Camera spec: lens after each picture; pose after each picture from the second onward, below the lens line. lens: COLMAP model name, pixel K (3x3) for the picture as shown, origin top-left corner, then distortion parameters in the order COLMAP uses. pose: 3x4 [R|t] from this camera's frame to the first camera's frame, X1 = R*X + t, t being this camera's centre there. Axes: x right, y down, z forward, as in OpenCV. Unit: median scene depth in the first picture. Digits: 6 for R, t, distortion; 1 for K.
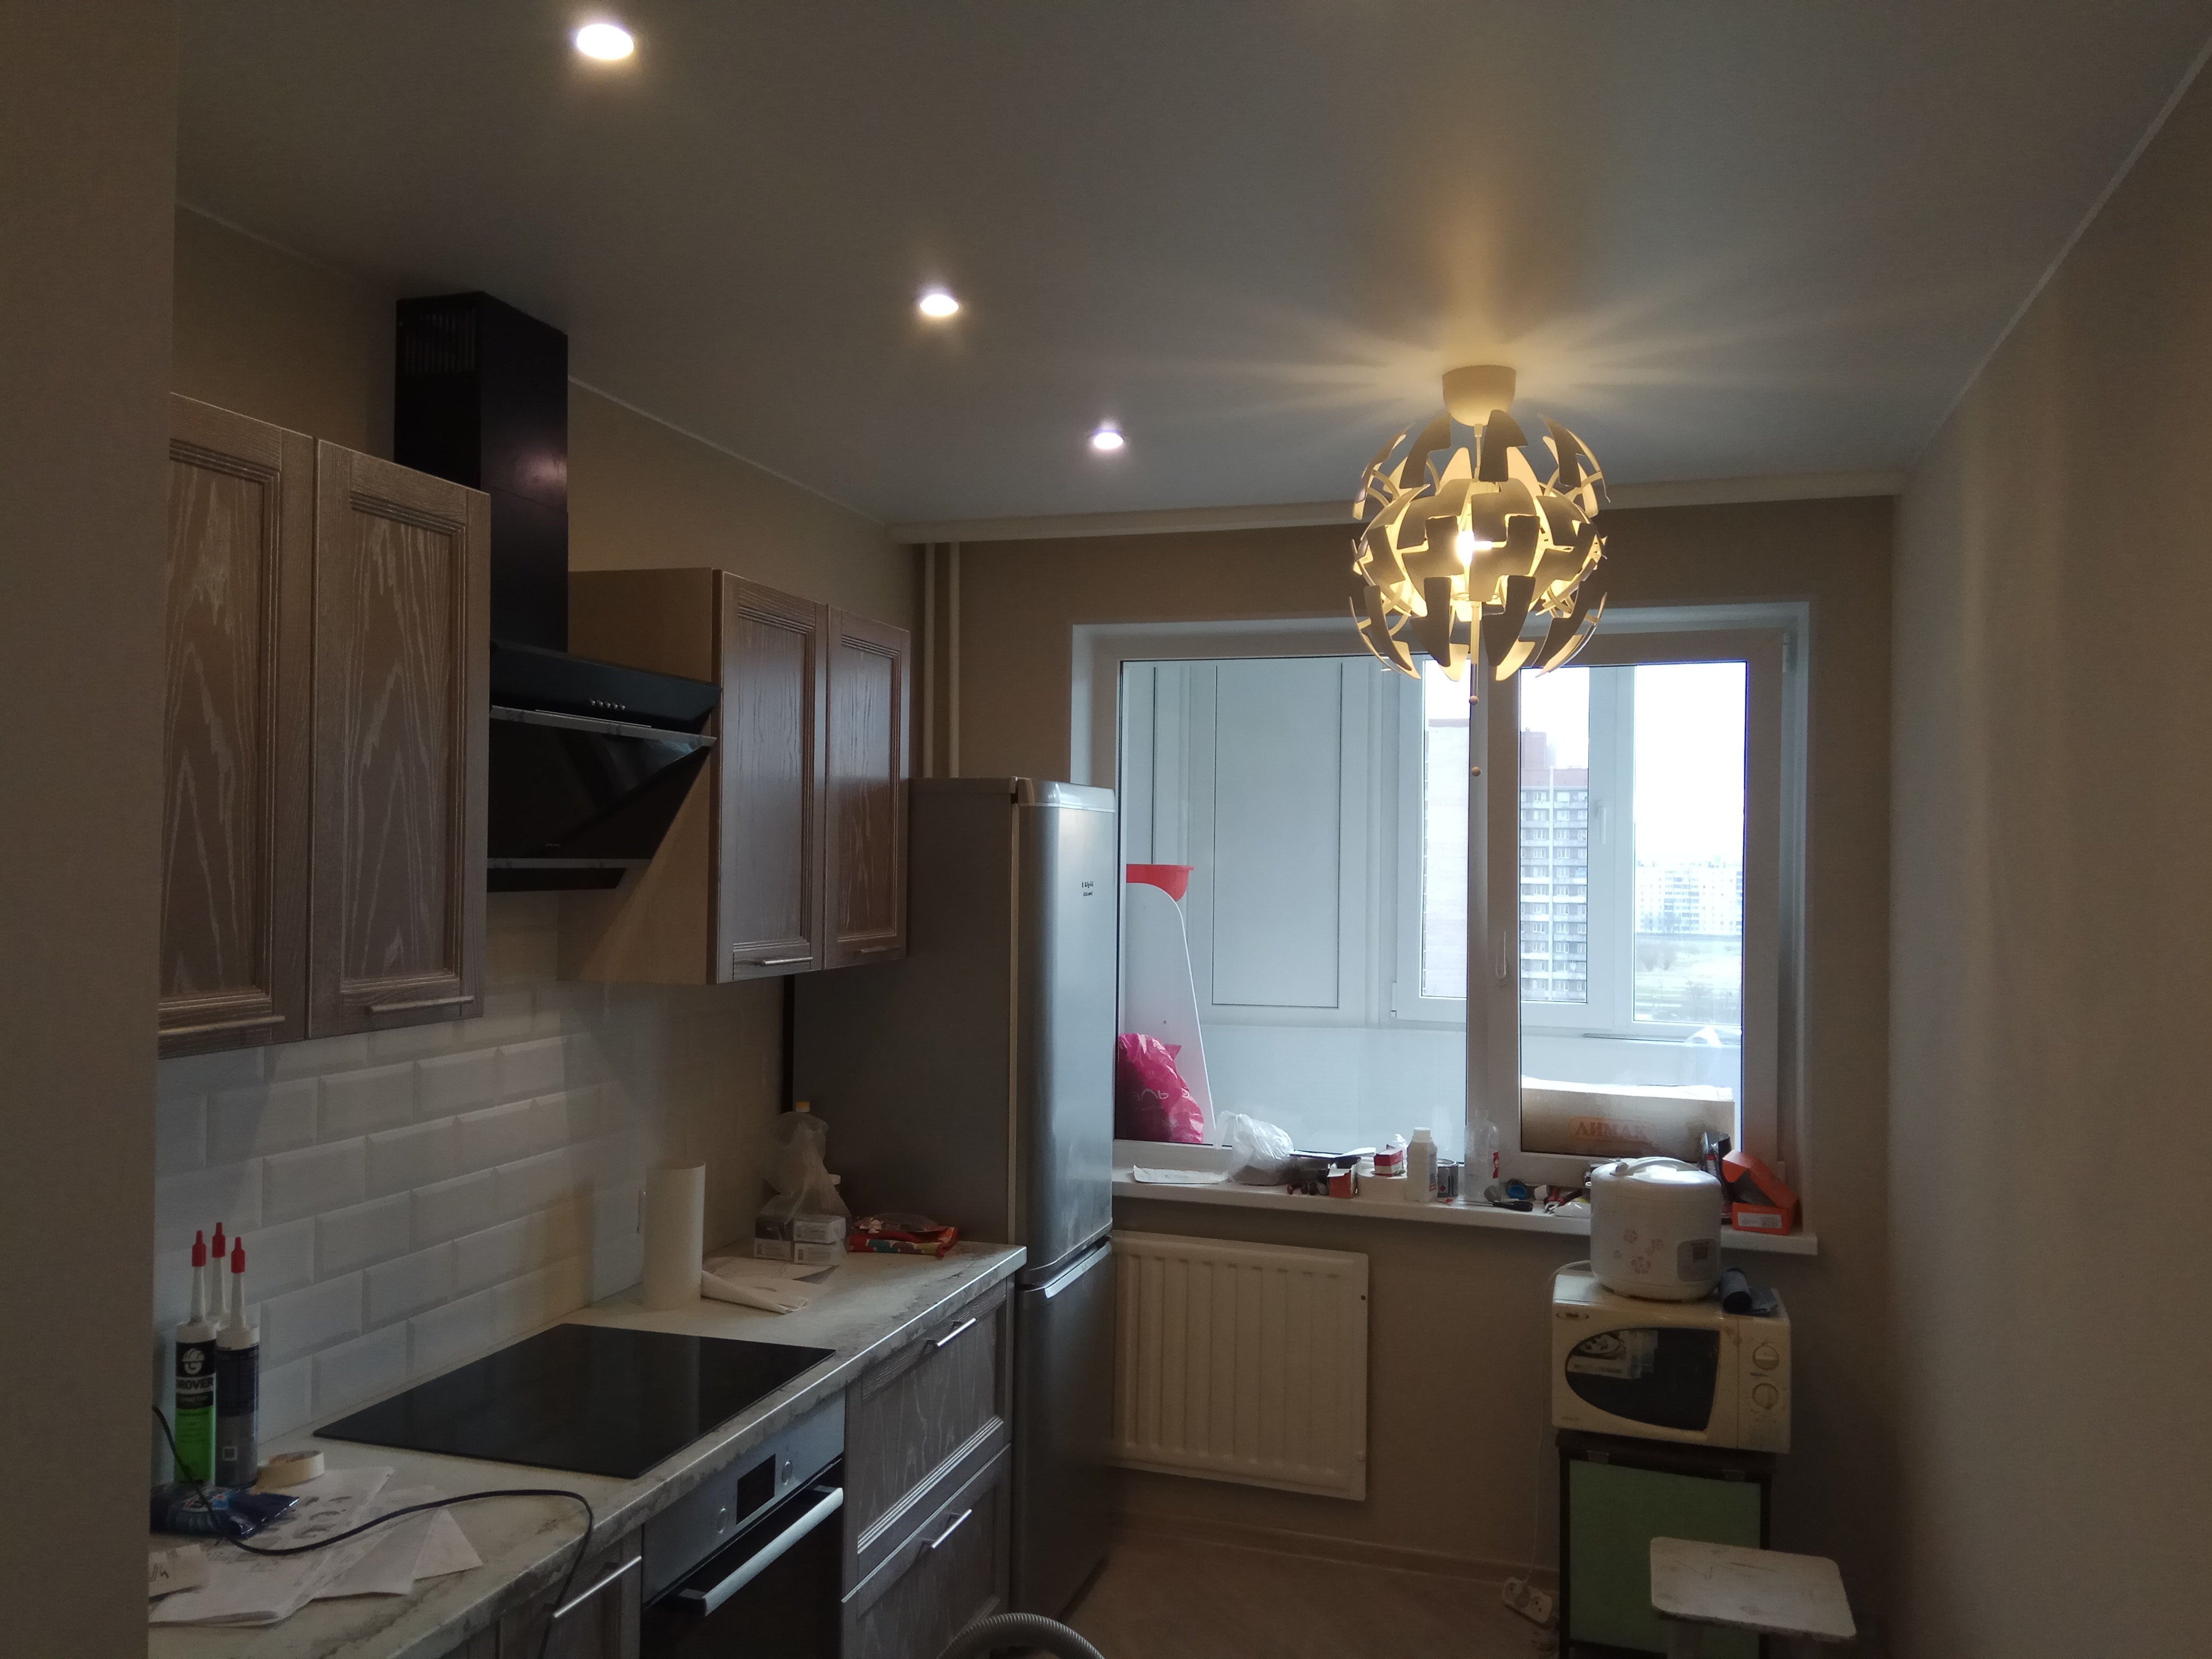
lens RADIAL K [[1686.8, 0, 1096.0], [0, 1686.8, 824.1], [0, 0, 1]] dist [0.068898, -0.131289]
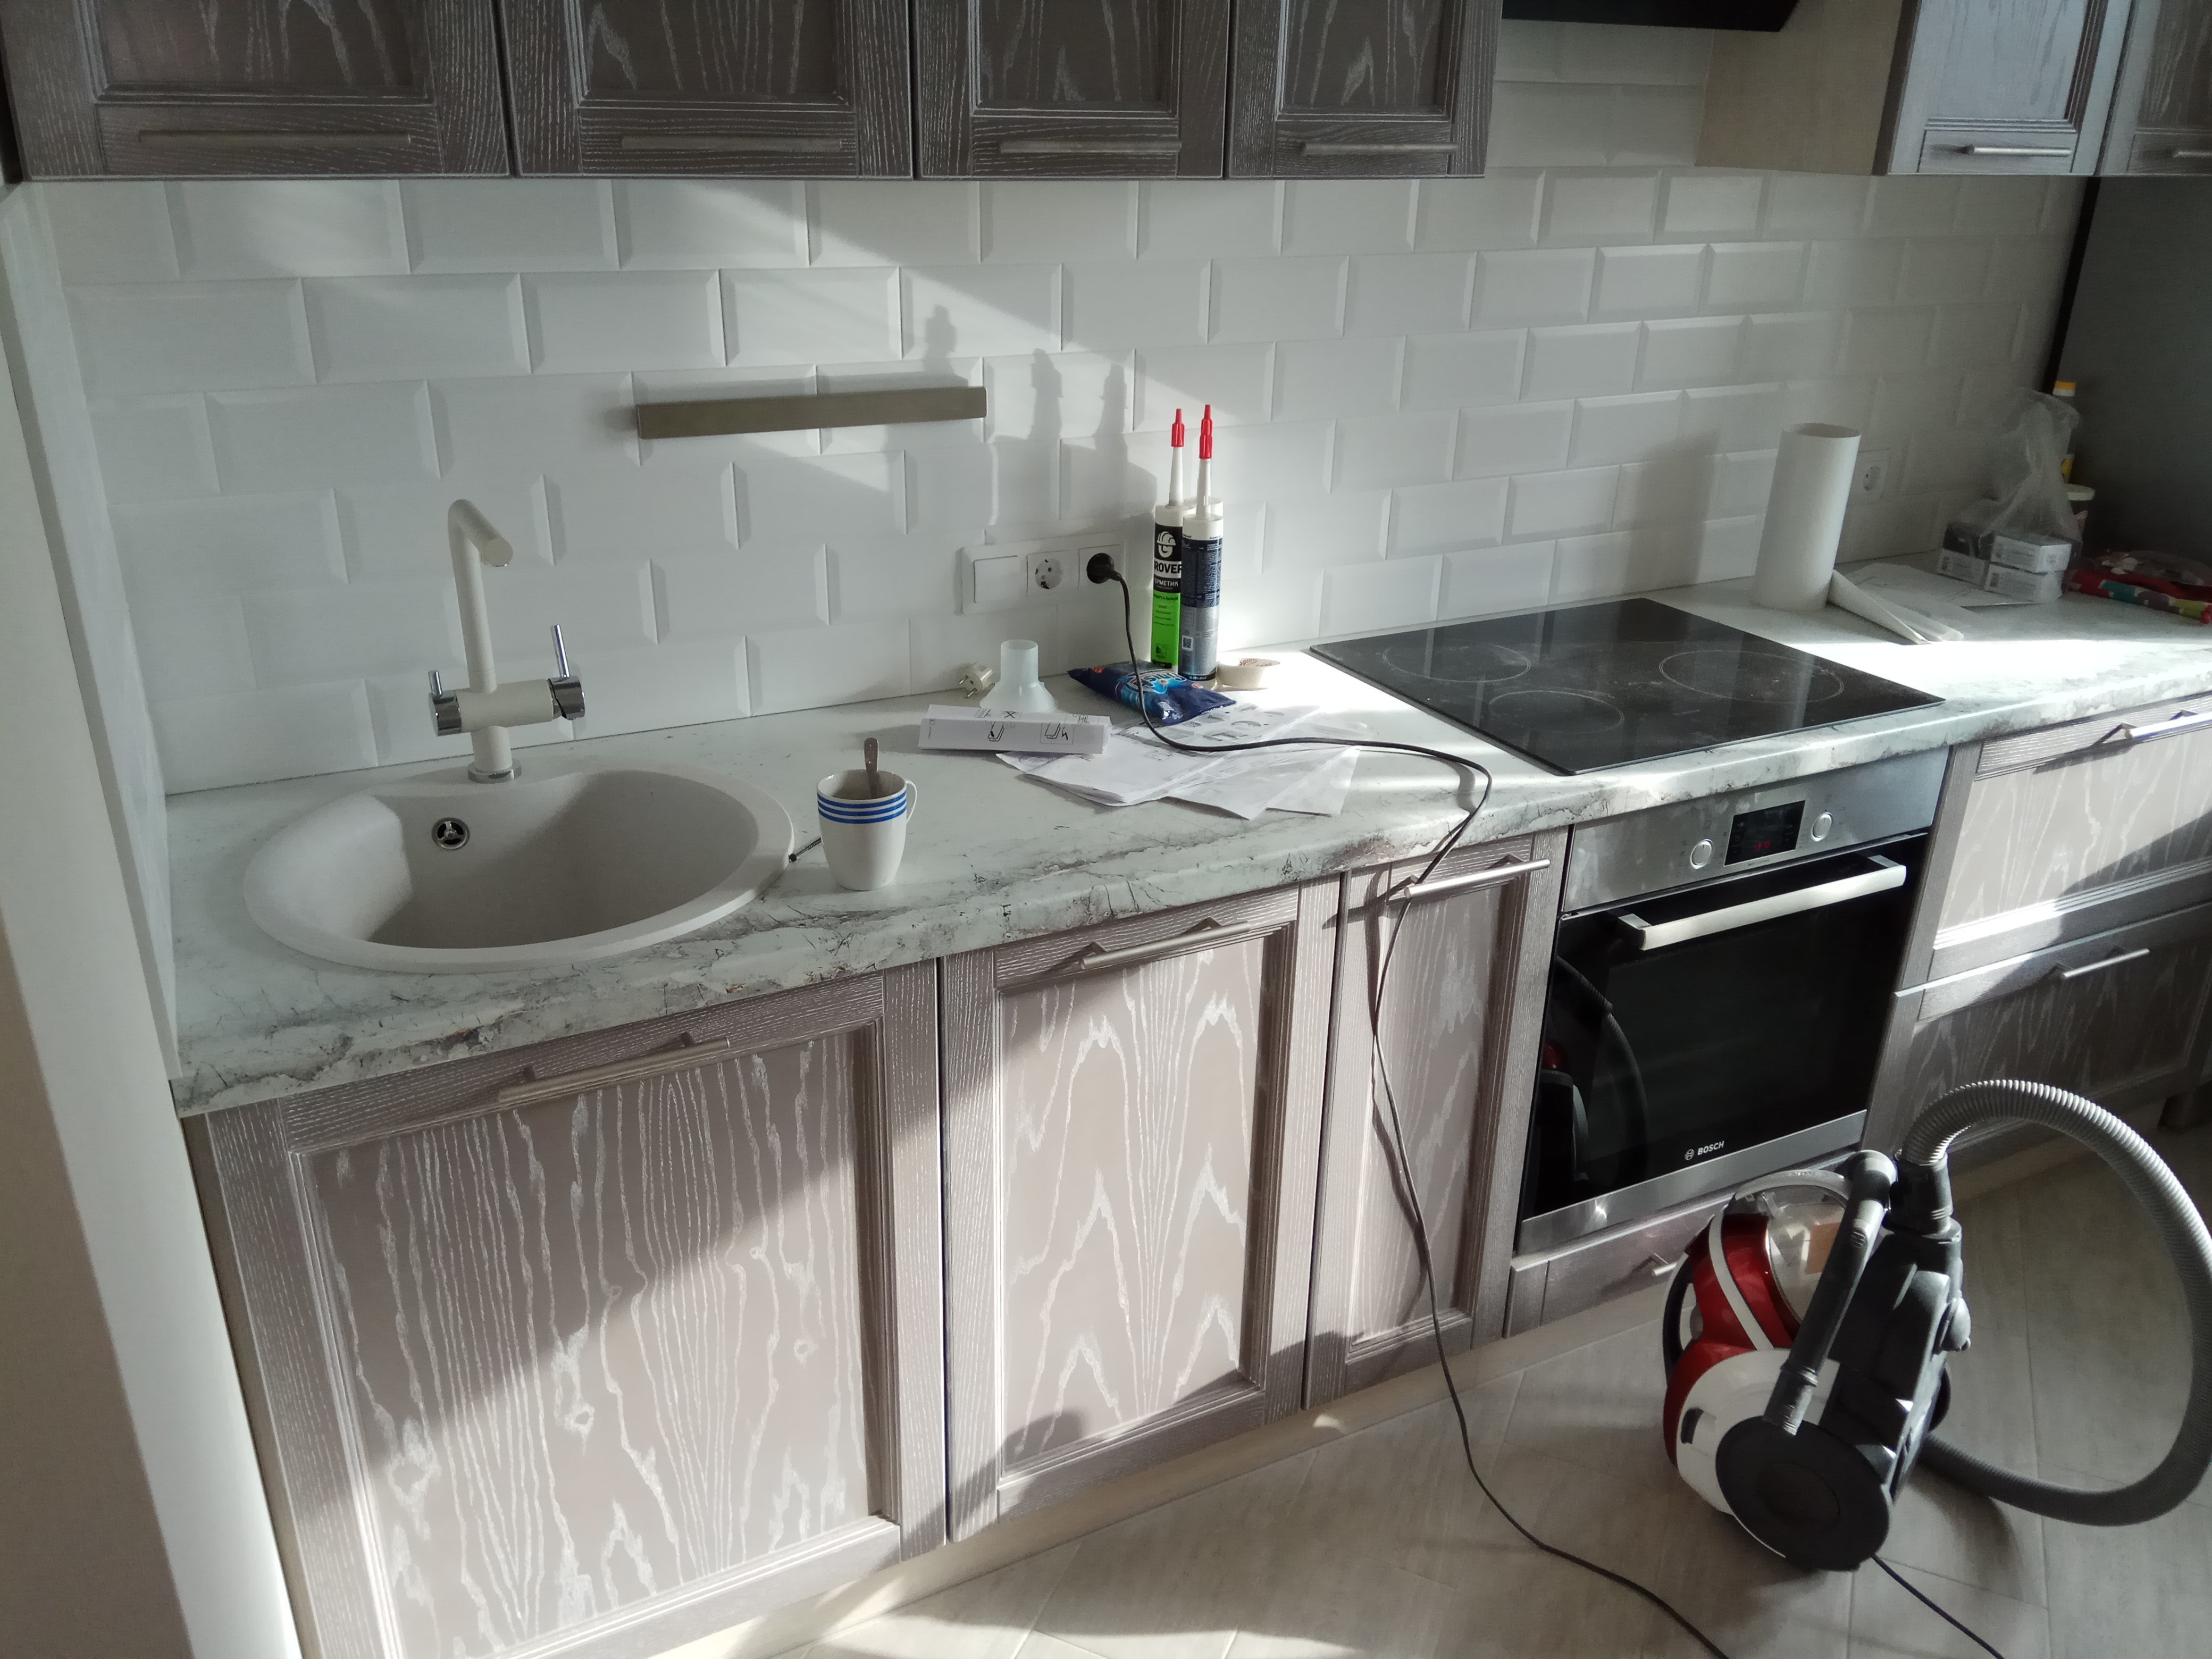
lens RADIAL K [[1700.8, 0, 1106.0], [0, 1700.8, 829.5], [0, 0, 1]] dist [0.138949, -0.219345]
pose [[0.705735, 0.283135, -0.649440, 0.125164], [-0.001766, 0.917373, 0.398026, 0.074244], [0.708473, -0.279754, 0.647922, 0.287874]]
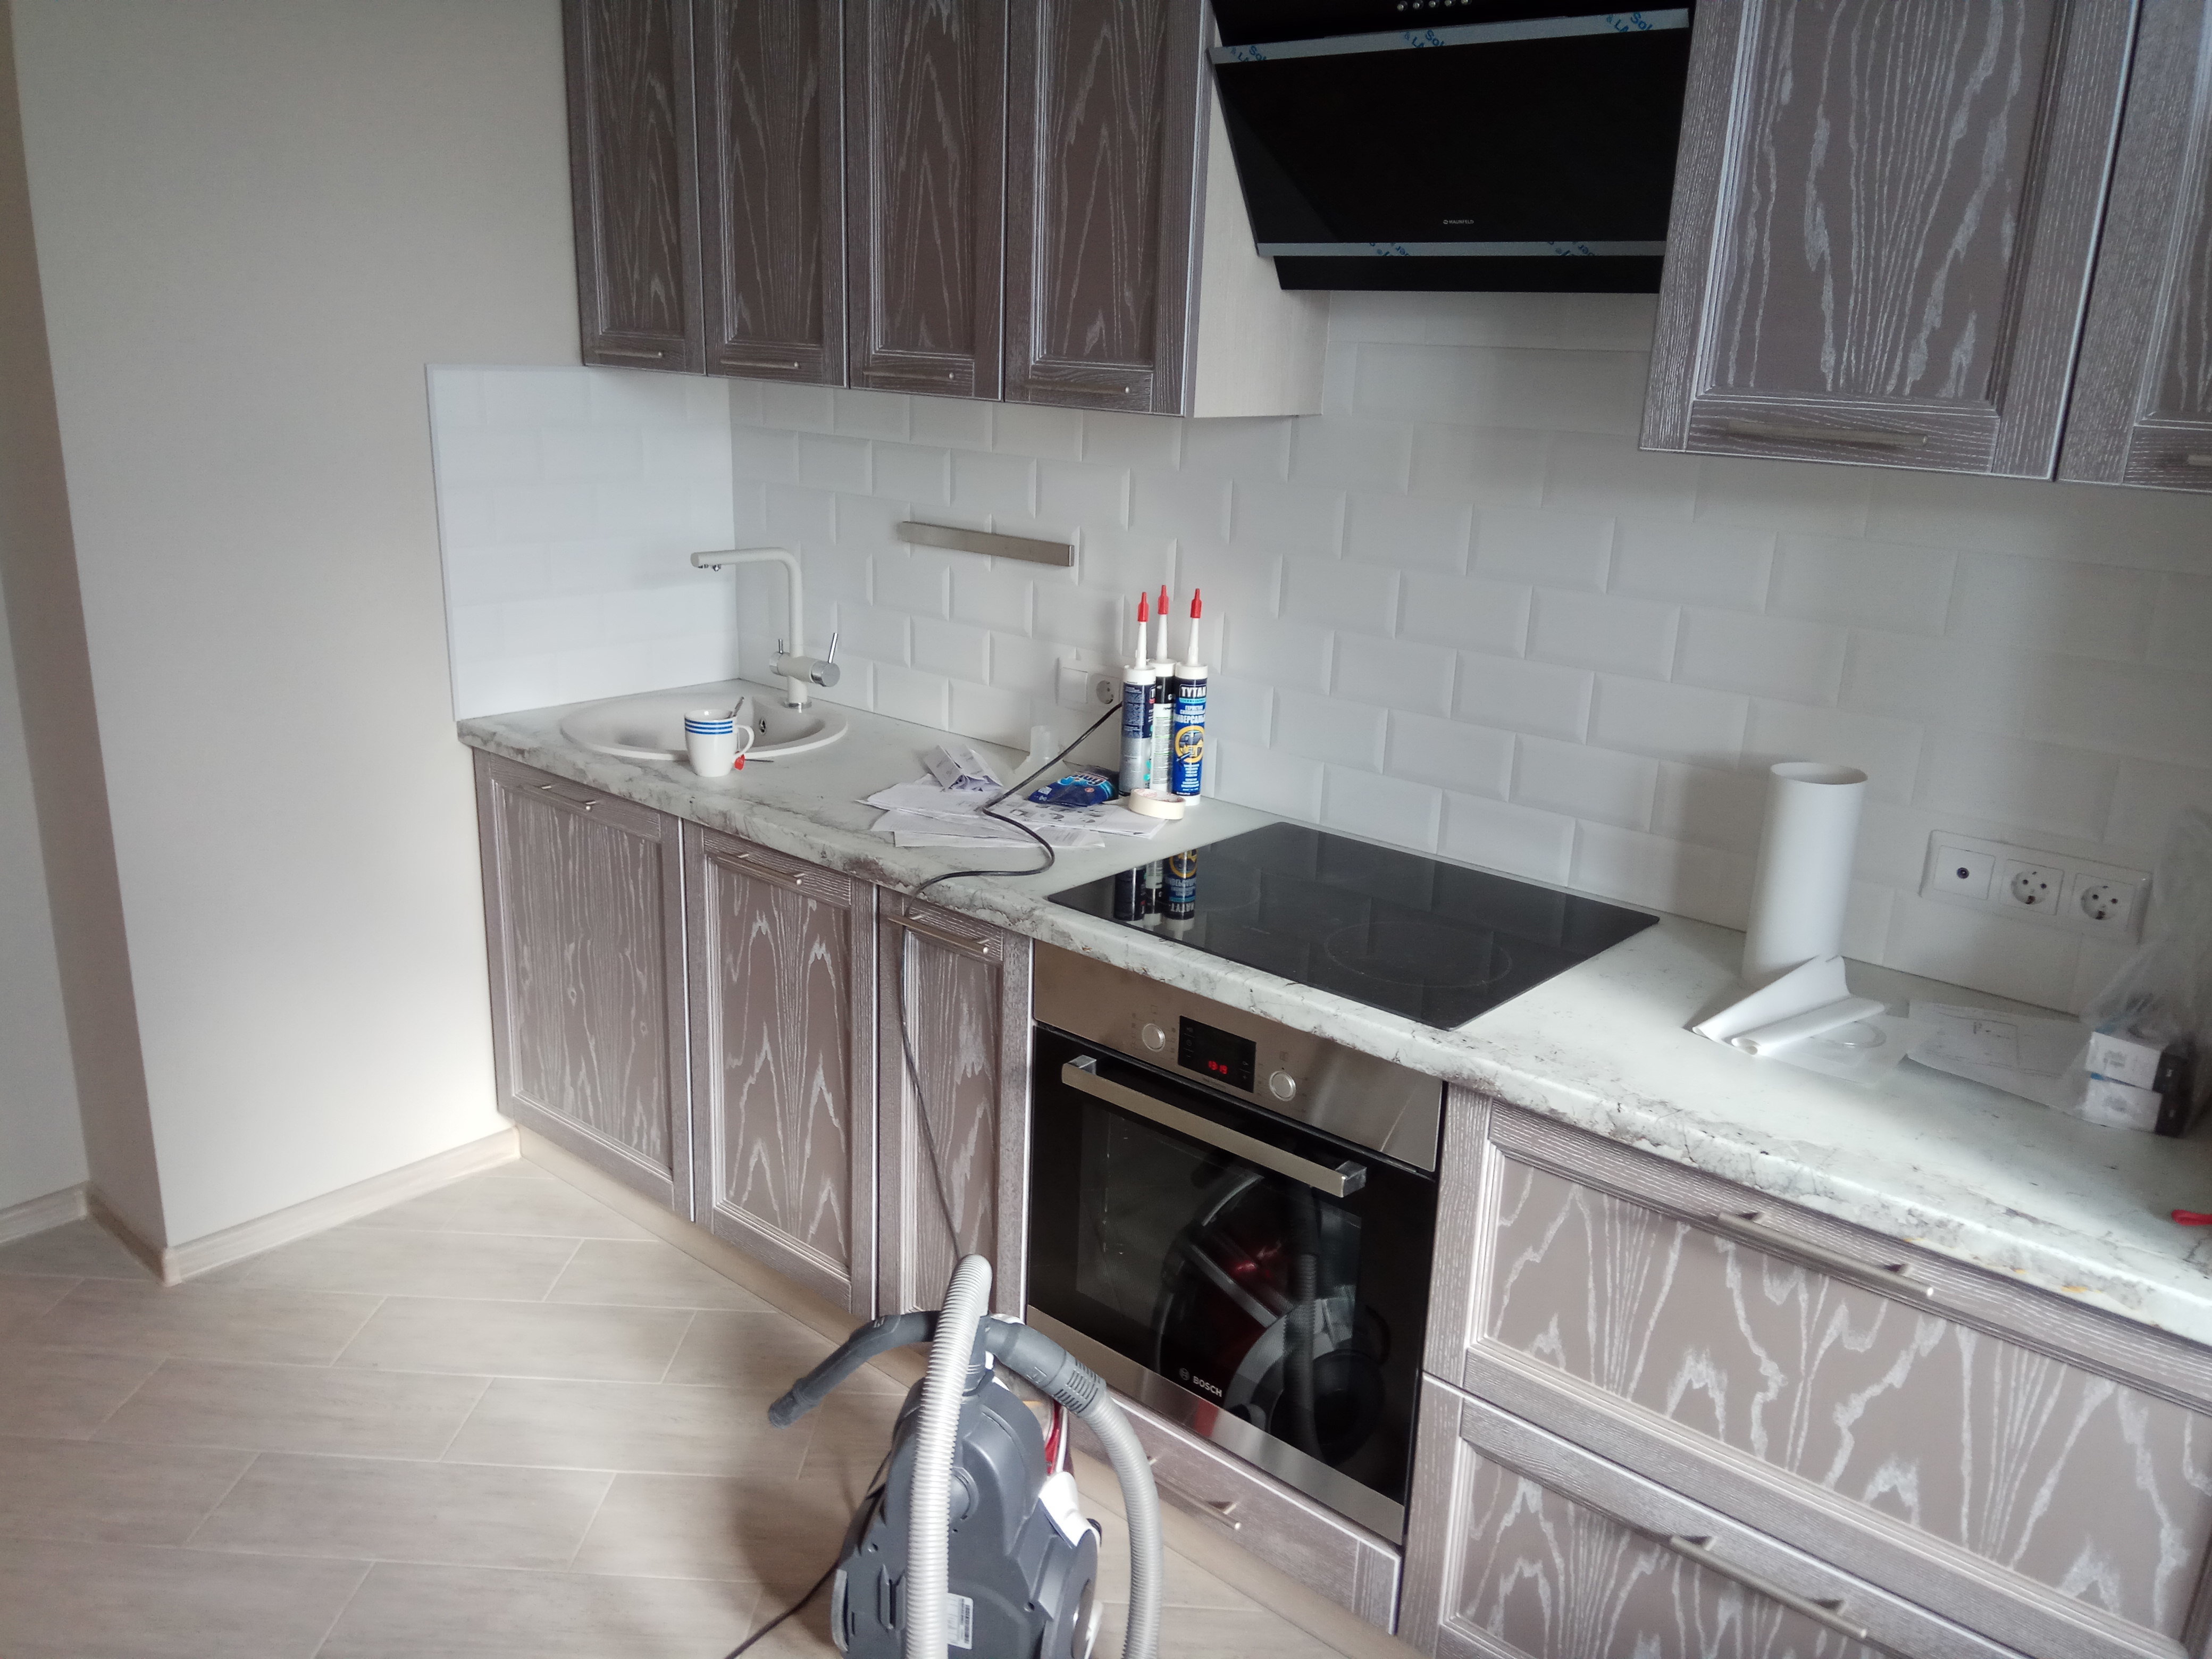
lens RADIAL K [[1700.8, 0, 1106.0], [0, 1700.8, 829.5], [0, 0, 1]] dist [0.138949, -0.219345]
pose [[-0.399135, 0.236764, -0.885796, 0.579860], [-0.023010, 0.963194, 0.267820, 0.083463], [0.916603, 0.127278, -0.378997, 1.412234]]
